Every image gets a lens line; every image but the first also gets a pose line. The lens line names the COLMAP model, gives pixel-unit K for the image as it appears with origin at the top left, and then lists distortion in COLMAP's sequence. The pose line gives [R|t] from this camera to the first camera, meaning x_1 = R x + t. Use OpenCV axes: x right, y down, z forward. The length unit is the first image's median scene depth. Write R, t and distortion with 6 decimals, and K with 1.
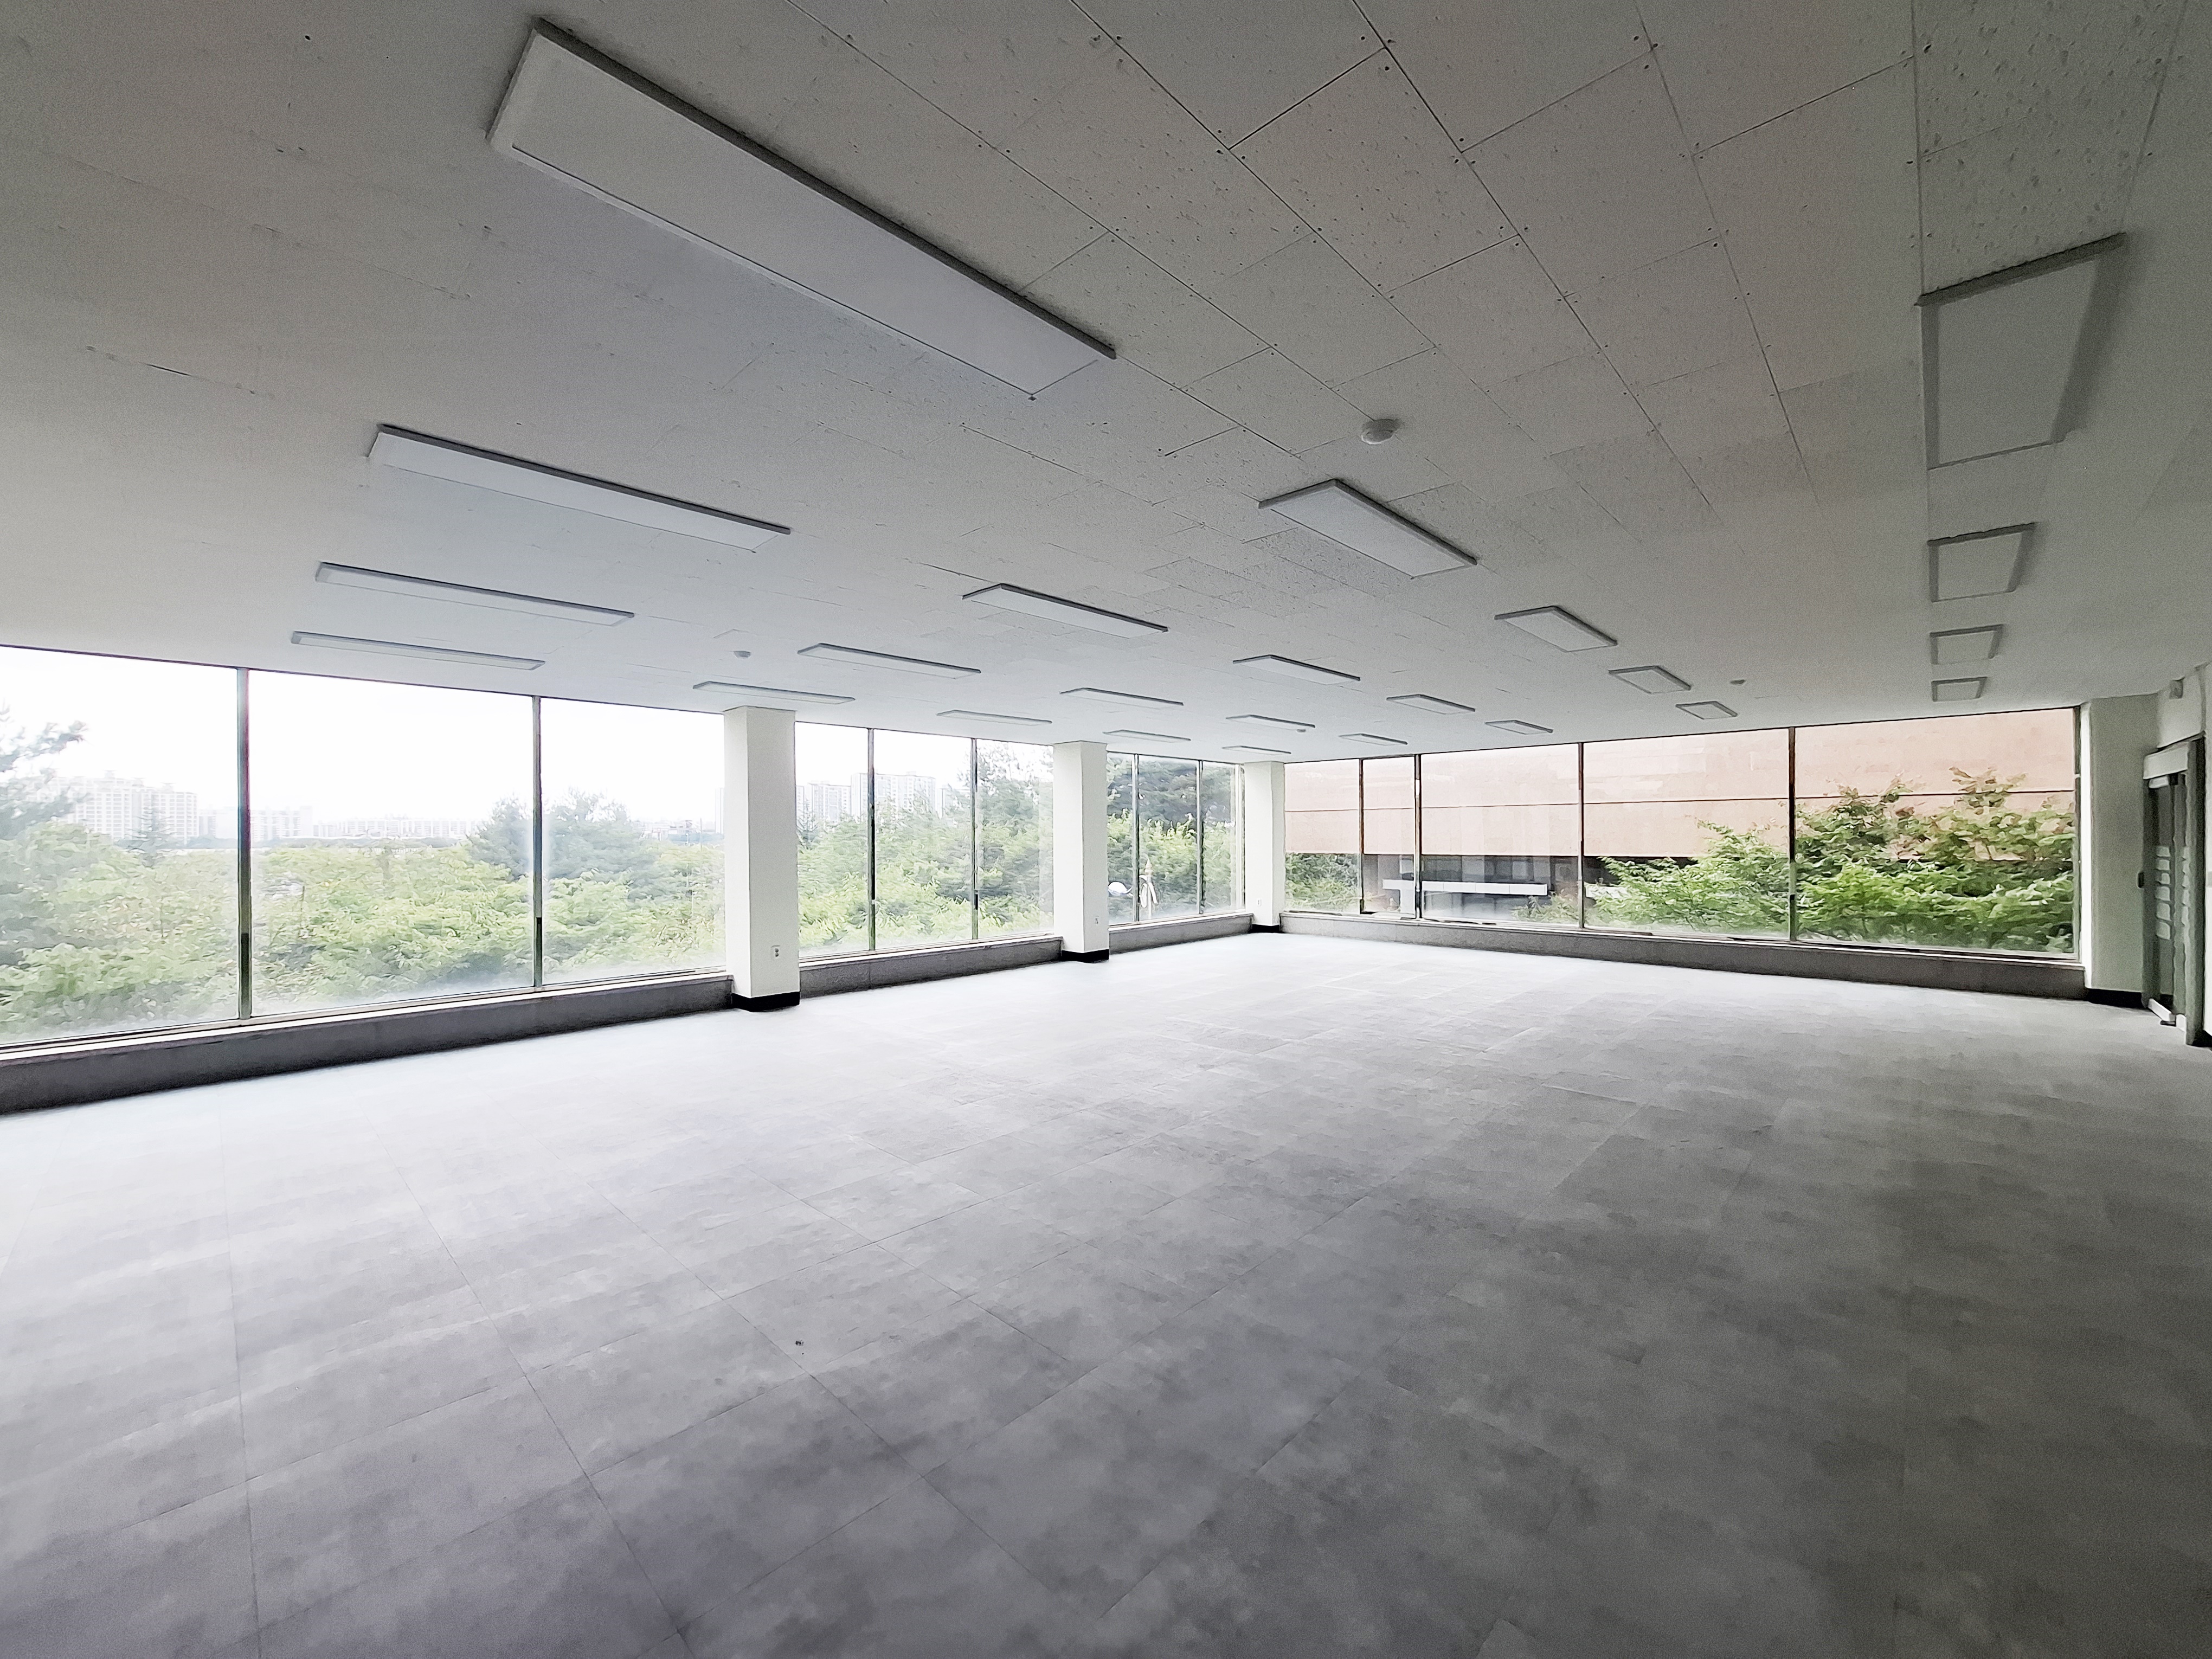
lens RADIAL K [[866.6, 0, 1106.0], [0, 866.6, 829.5], [0, 0, 1]] dist [-0.007169, 0.000170]
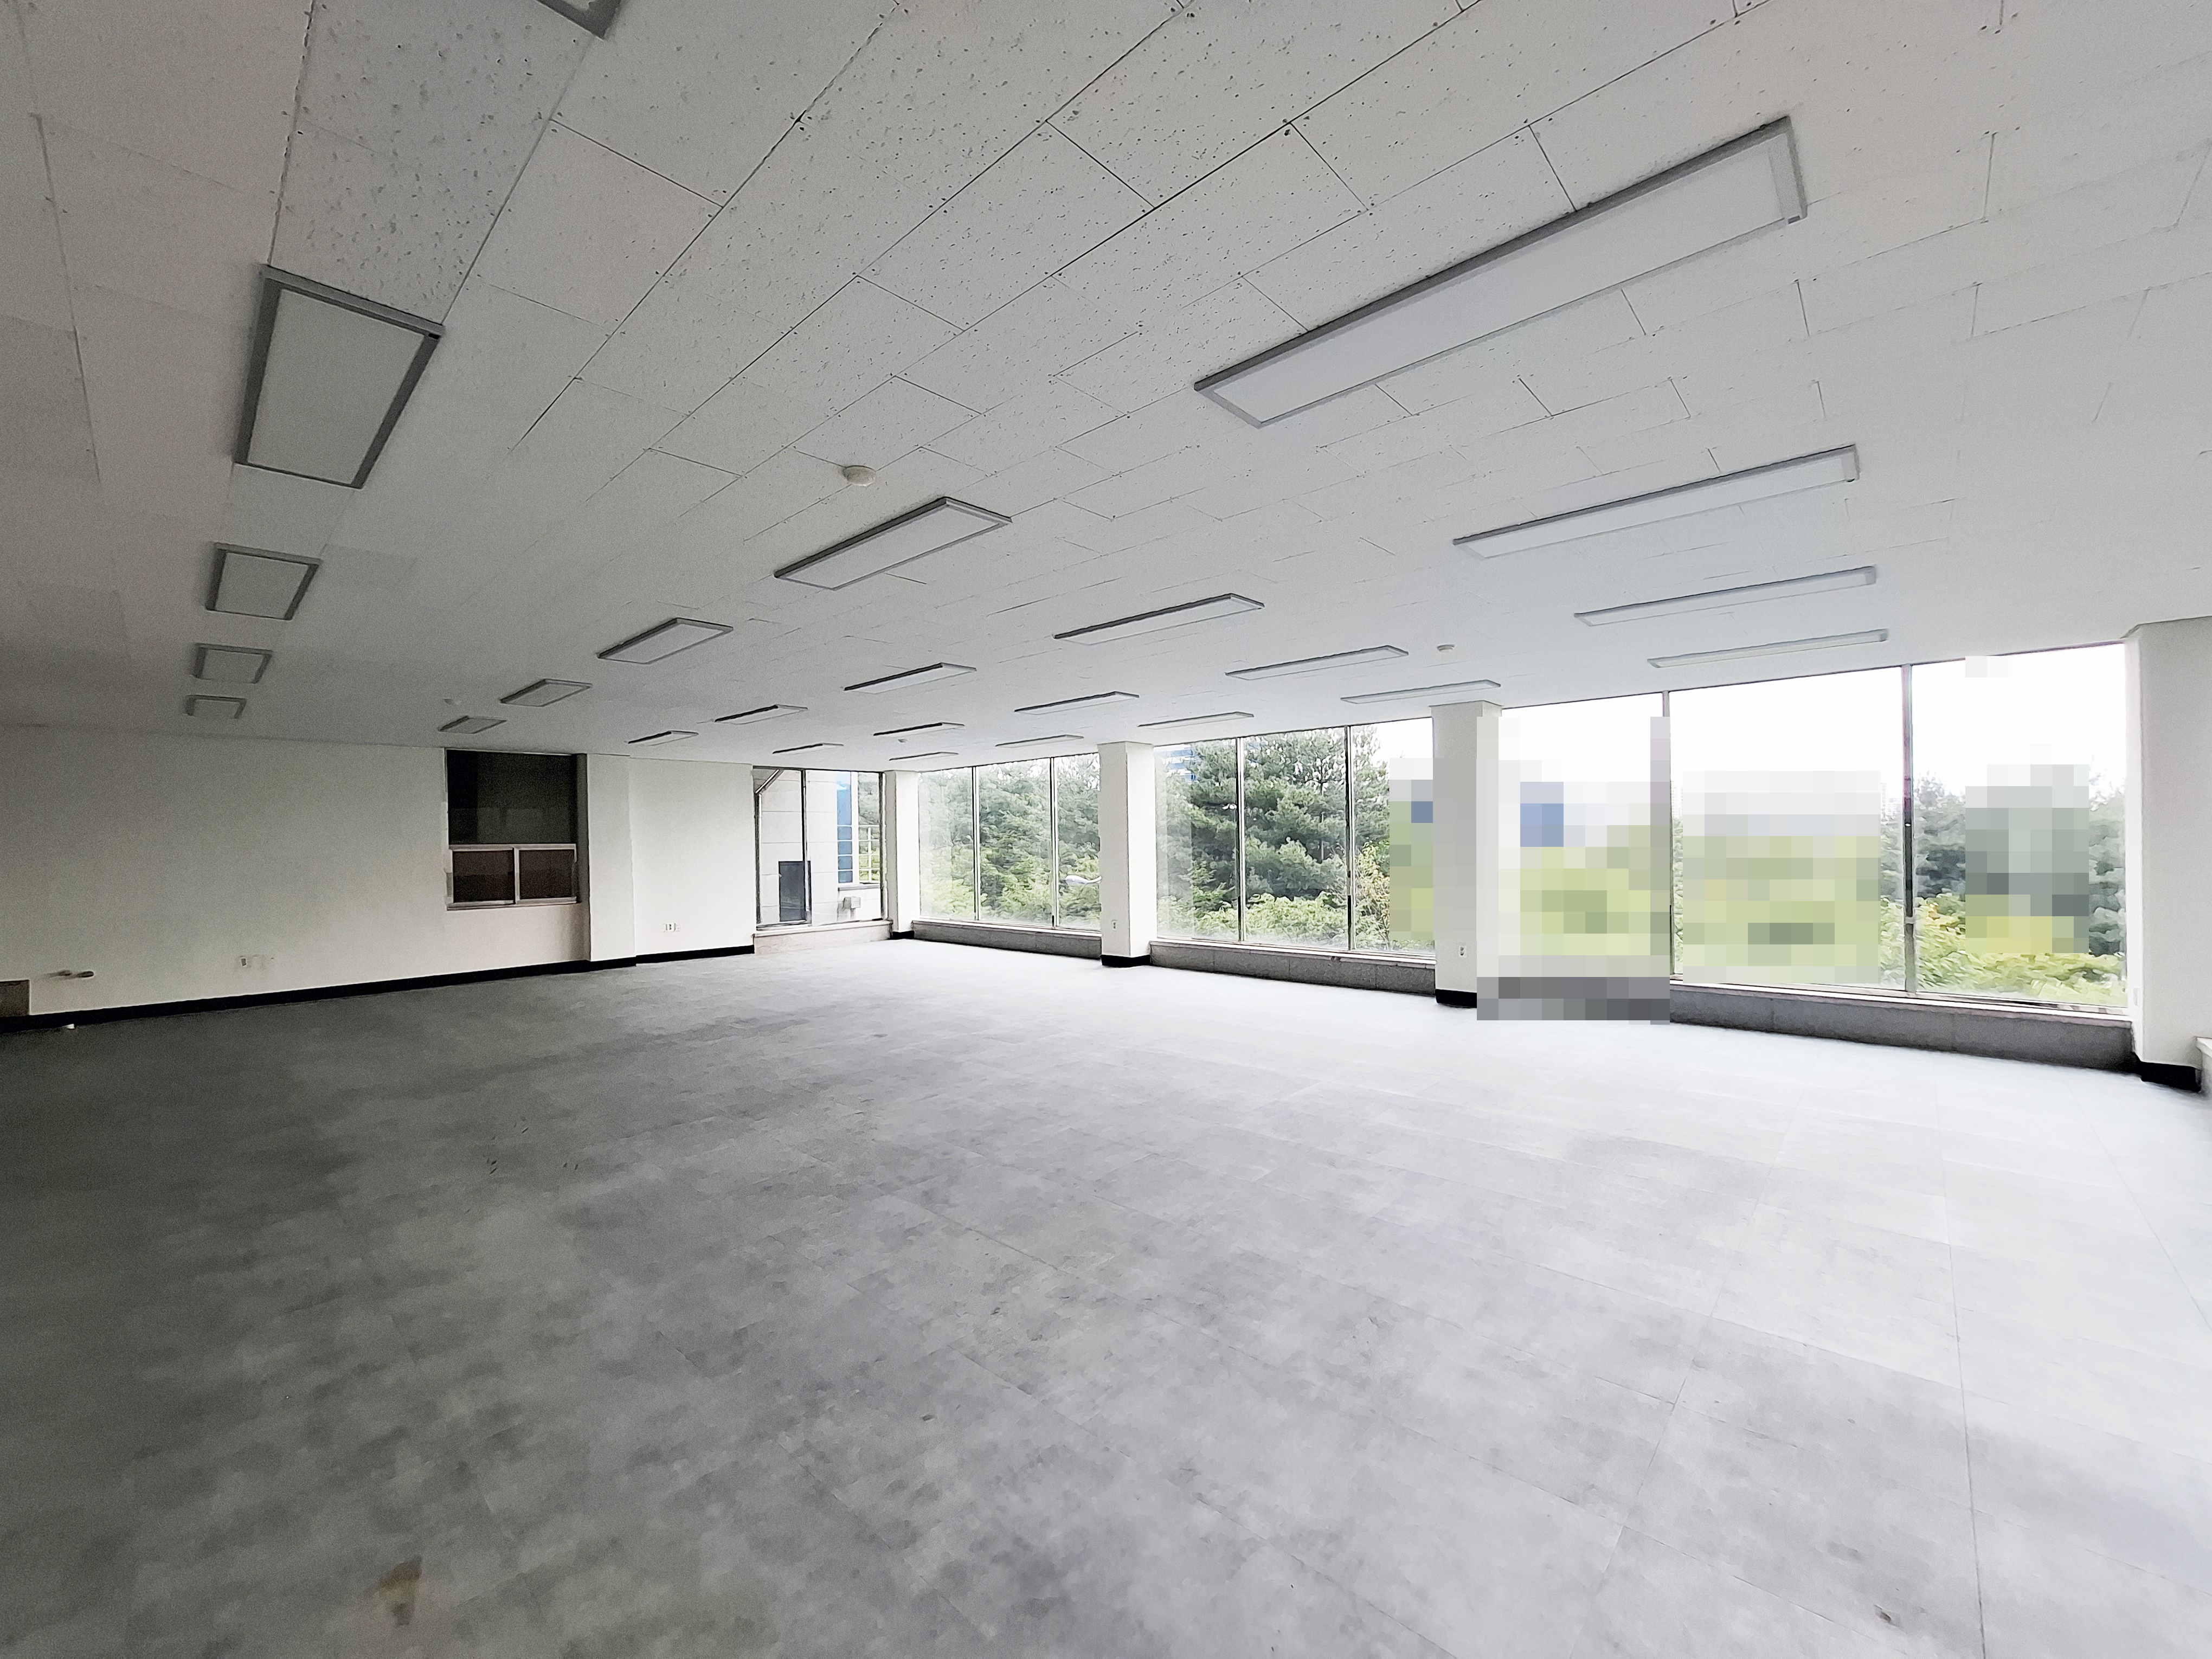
lens RADIAL K [[838.3, 0, 1123.9], [0, 838.3, 836.8], [0, 0, 1]] dist [-0.013709, -0.000192]
pose [[0.008064, 0.003324, -0.999962, 0.542605], [0.023164, 0.999726, 0.003510, 0.000648], [0.999699, -0.023192, 0.007985, 0.550068]]
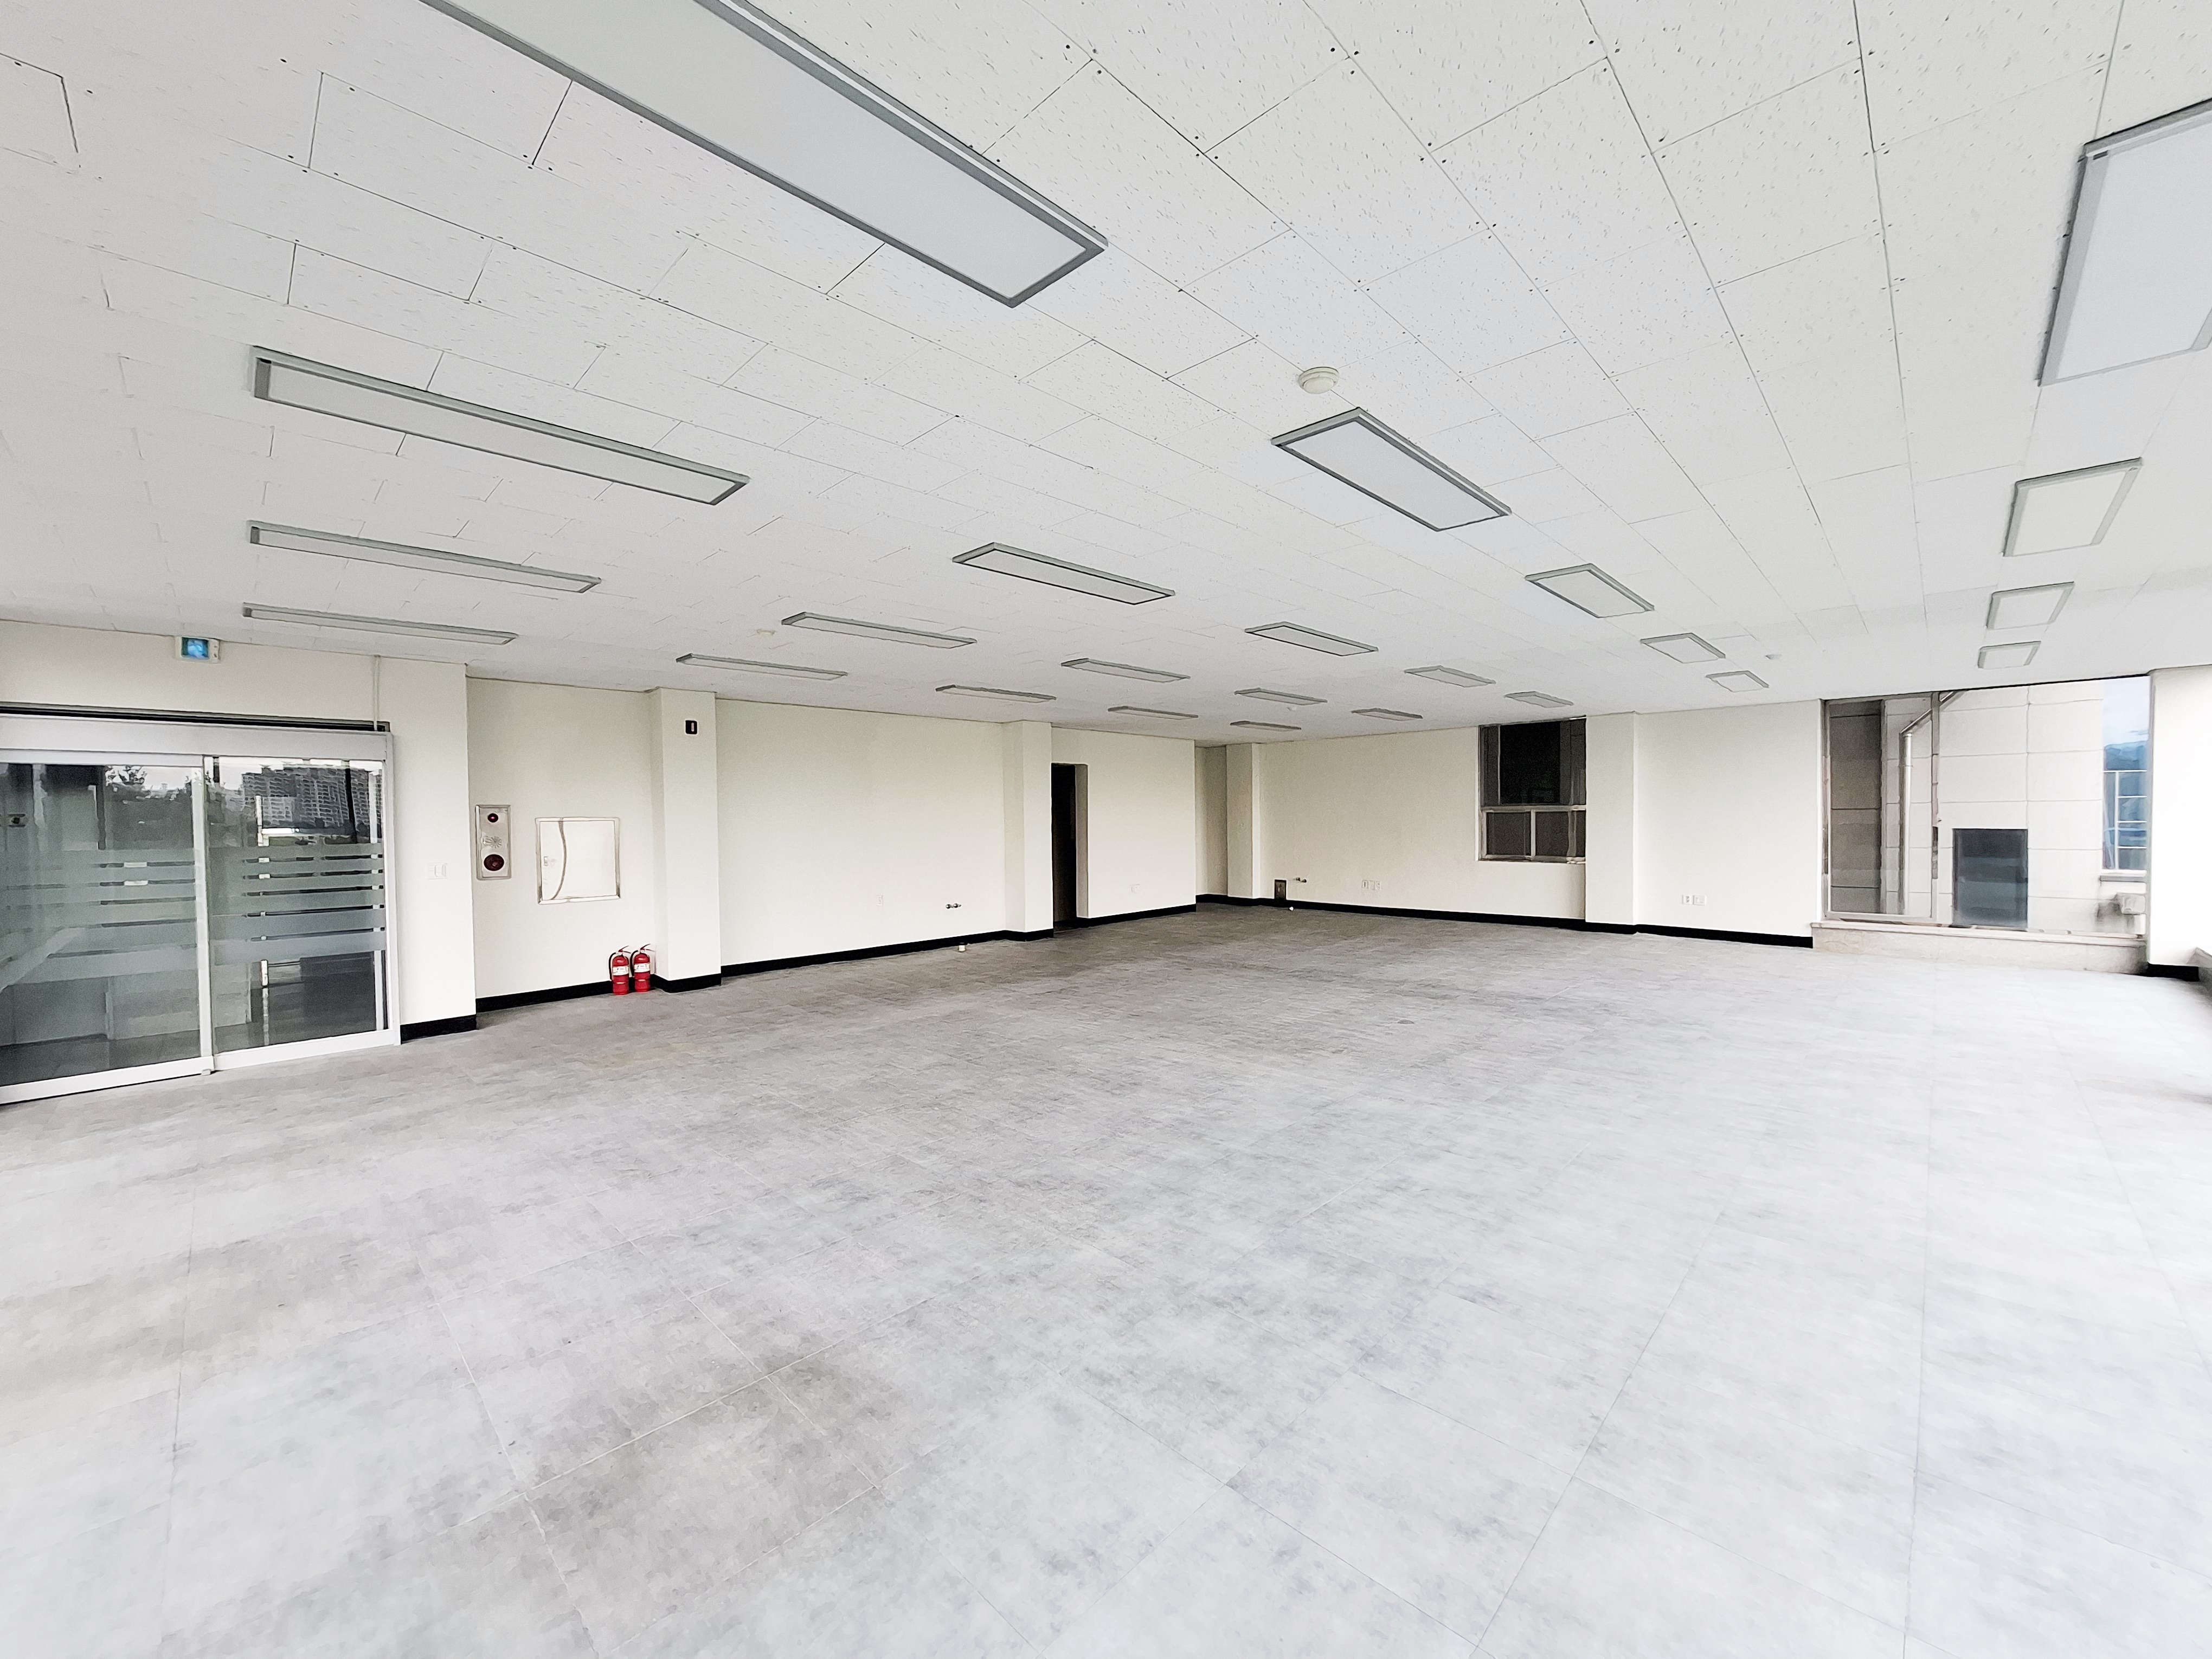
lens RADIAL K [[866.6, 0, 1106.0], [0, 866.6, 829.5], [0, 0, 1]] dist [-0.007169, 0.000170]
pose [[-0.999788, 0.018753, 0.008516, 0.199764], [0.018839, 0.999771, 0.010188, 0.004598], [-0.008323, 0.010346, -0.999912, 0.877058]]
